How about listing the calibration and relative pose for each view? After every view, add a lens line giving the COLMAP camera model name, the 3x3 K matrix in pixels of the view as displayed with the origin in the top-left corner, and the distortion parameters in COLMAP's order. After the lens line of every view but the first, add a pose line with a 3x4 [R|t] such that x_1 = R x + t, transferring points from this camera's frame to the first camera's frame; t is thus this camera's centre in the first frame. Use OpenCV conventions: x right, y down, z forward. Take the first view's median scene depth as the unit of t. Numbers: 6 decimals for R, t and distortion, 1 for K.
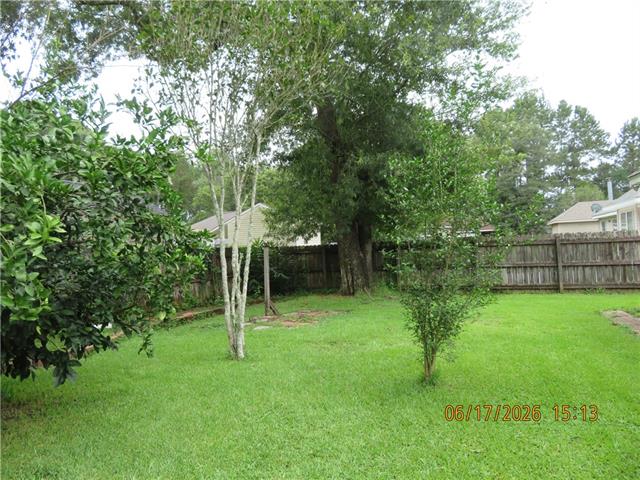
lens RADIAL K [[460.8, 0, 319.1], [0, 460.8, 240.6], [0, 0, 1]] dist [-0.007462, 0.006500]
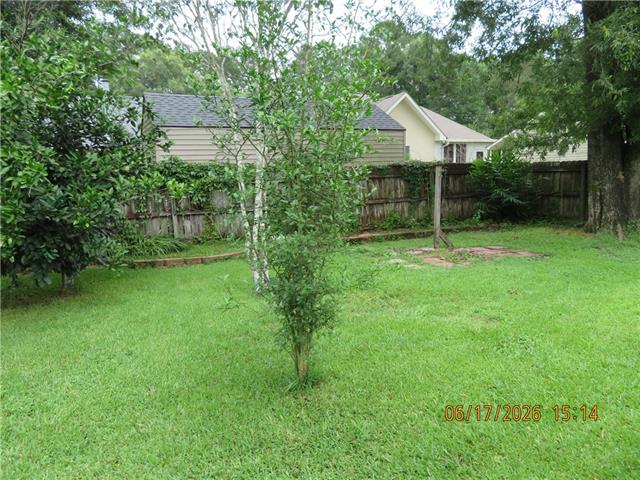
lens RADIAL K [[460.8, 0, 319.7], [0, 460.8, 240.3], [0, 0, 1]] dist [-0.007462, 0.006500]
pose [[0.697705, 0.122701, -0.705799, 0.267972], [0.018368, 0.981835, 0.188846, -0.012319], [0.716150, -0.144722, 0.682777, 0.207502]]
